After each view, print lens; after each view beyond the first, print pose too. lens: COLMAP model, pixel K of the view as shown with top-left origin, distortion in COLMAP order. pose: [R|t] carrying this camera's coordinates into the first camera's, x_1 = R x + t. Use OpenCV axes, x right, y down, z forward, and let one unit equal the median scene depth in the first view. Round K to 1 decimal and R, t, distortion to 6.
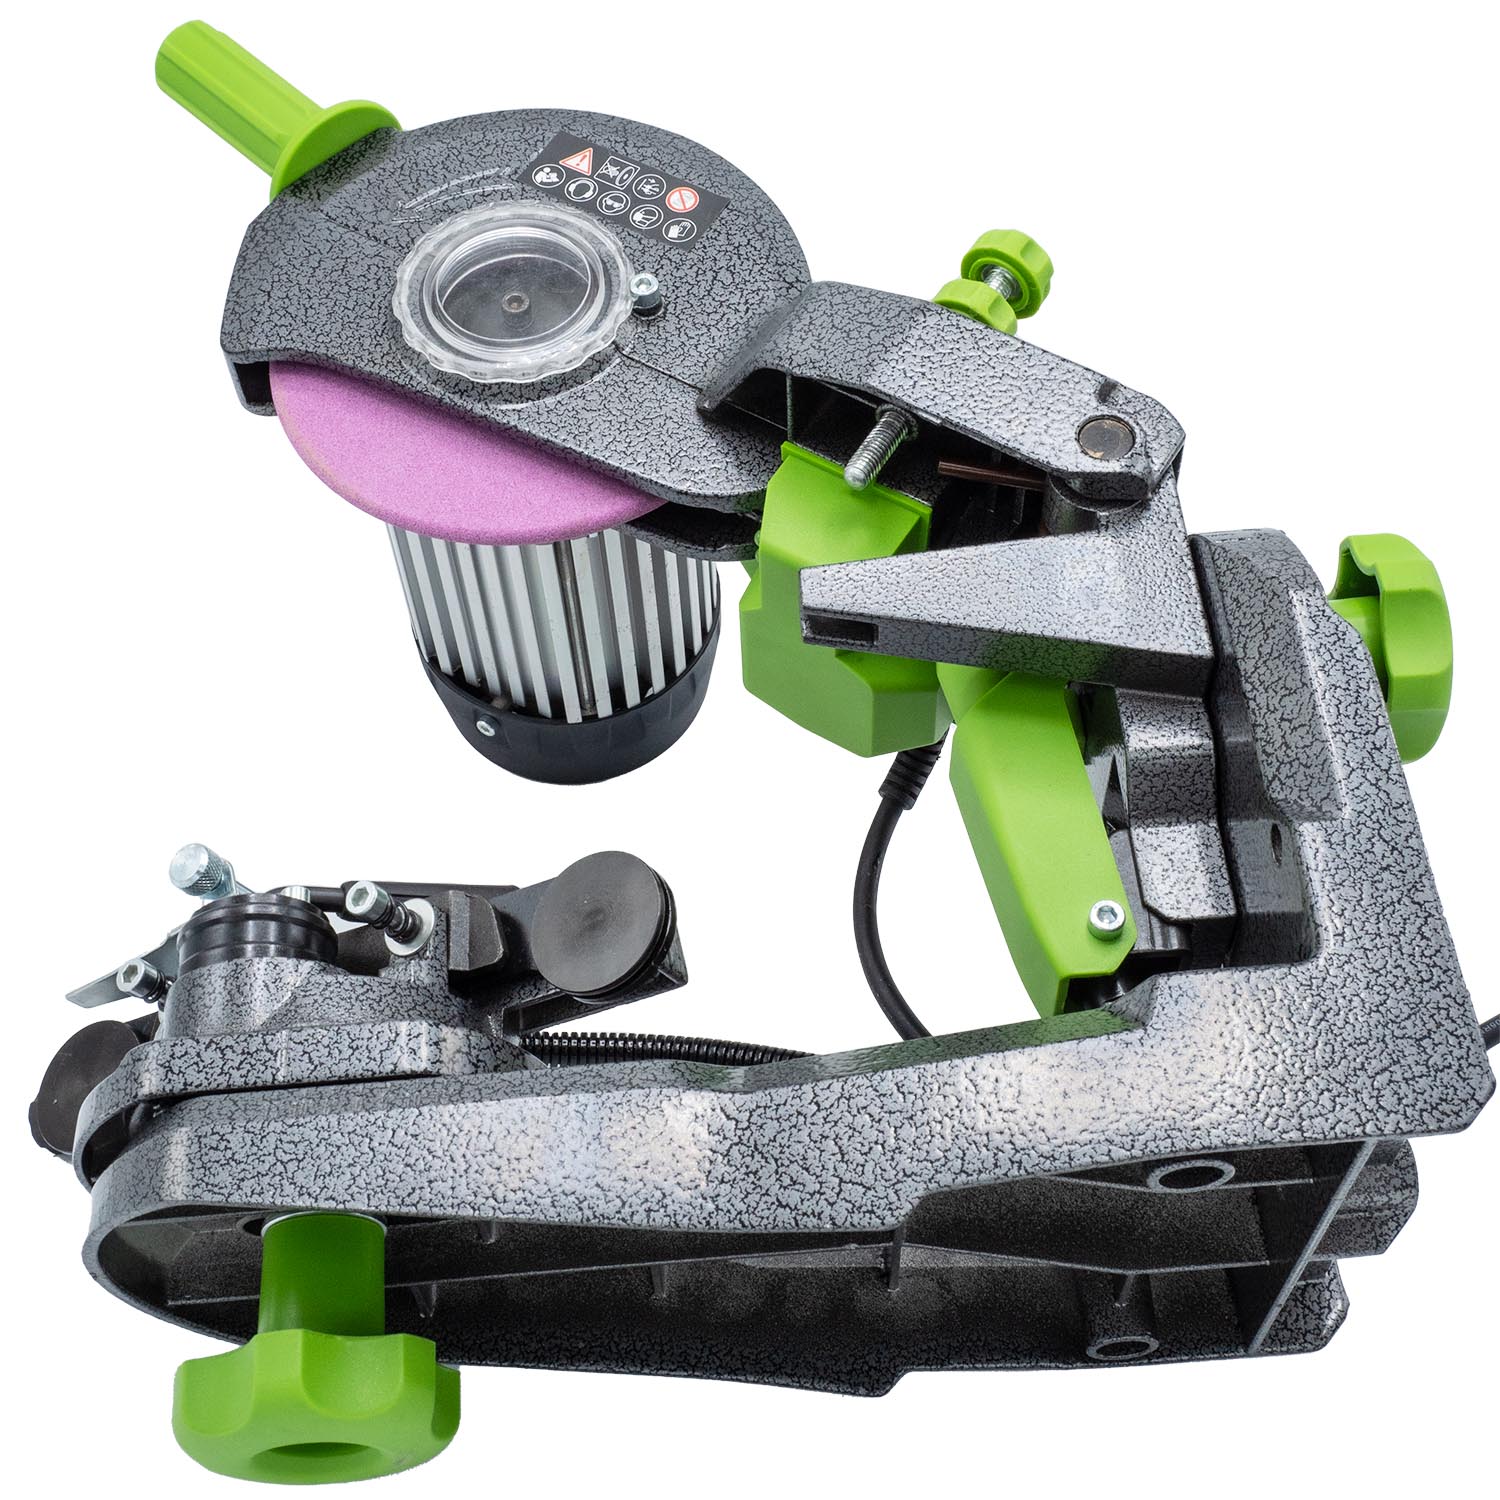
lens RADIAL K [[2198.6, 0, 740.4], [0, 2198.6, 661.1], [0, 0, 1]] dist [0.005510, 0.000000]
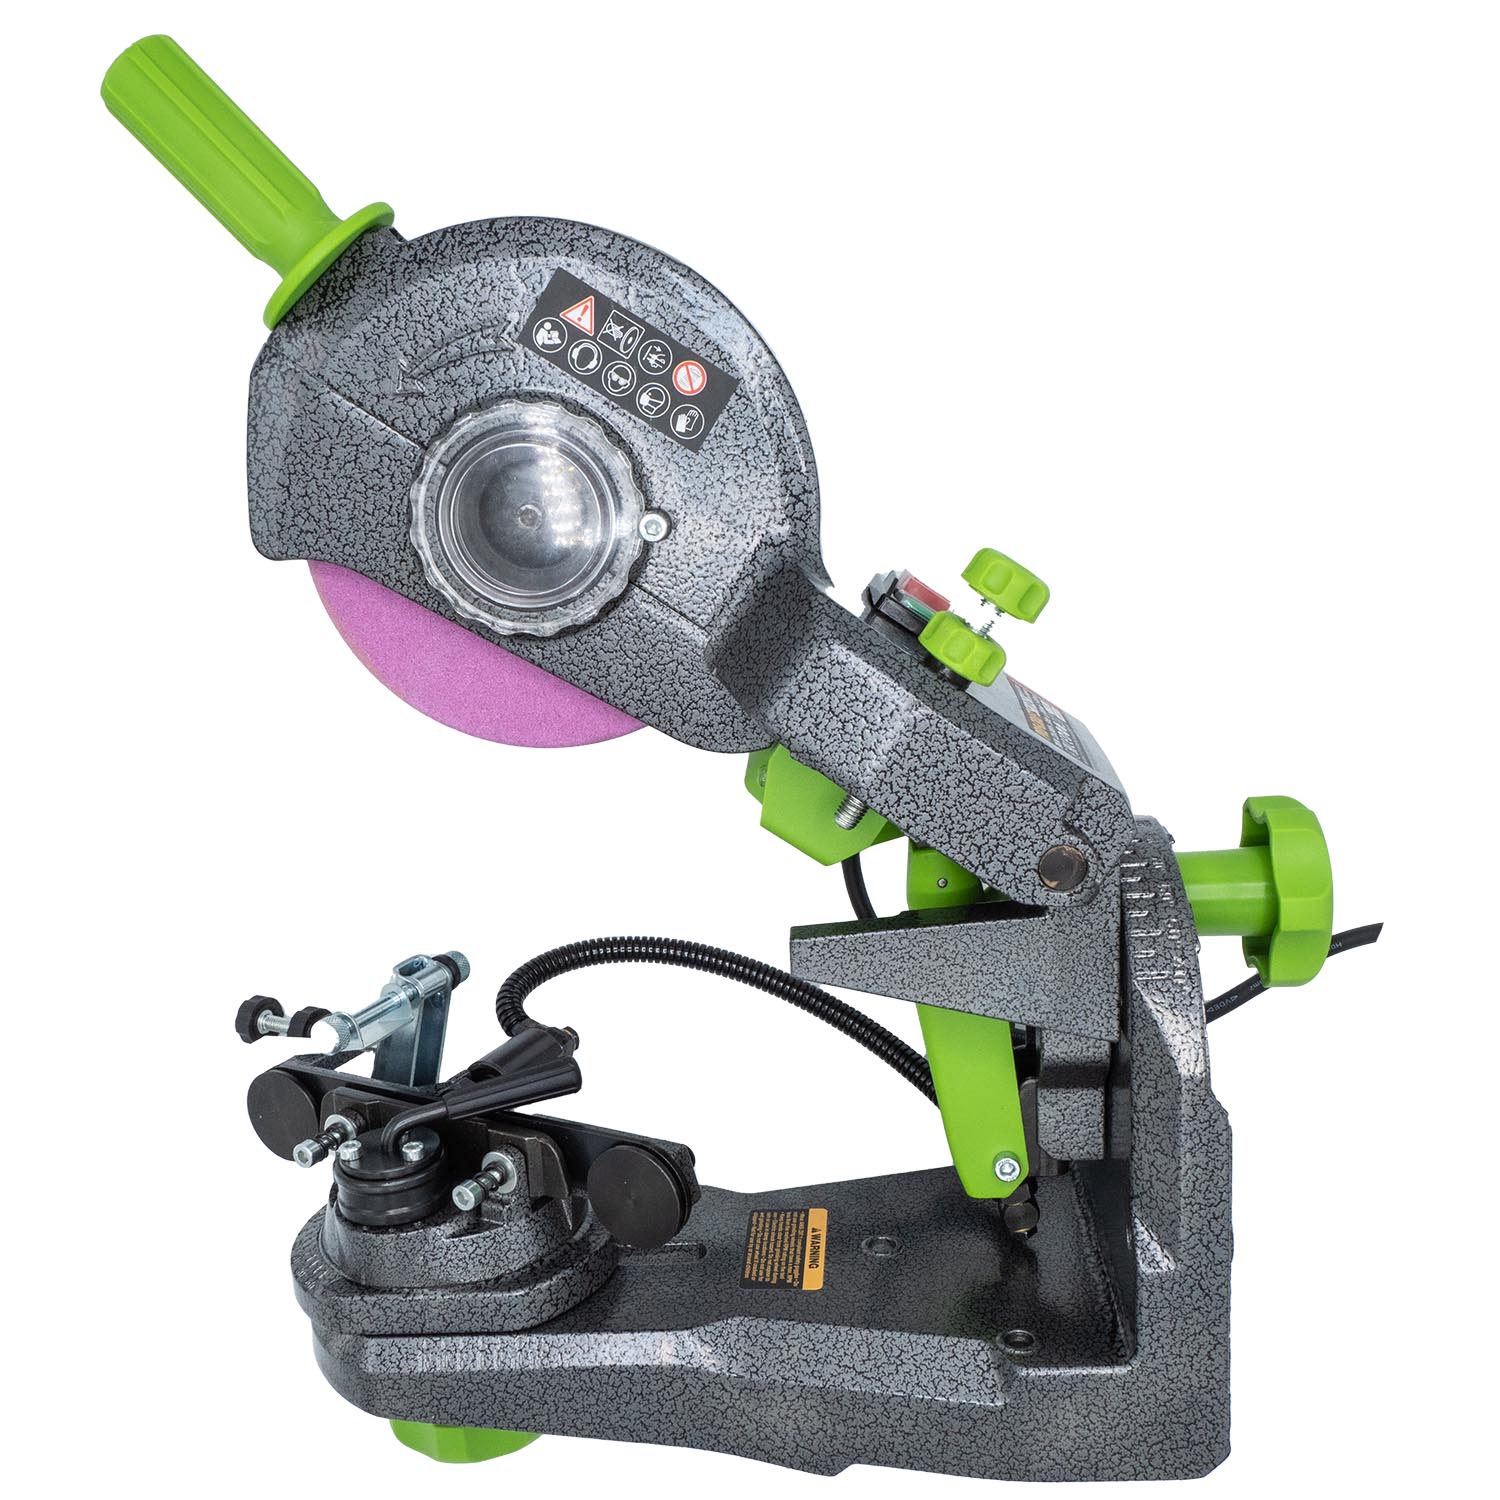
lens RADIAL K [[1741.3, 0, 735.6], [0, 1741.3, 761.7], [0, 0, 1]] dist [-0.030990, 0.000000]
pose [[0.999598, 0.017413, -0.022361, 0.016561], [0.005037, 0.667271, 0.744798, -0.791638], [0.027890, -0.744611, 0.666915, 0.430328]]
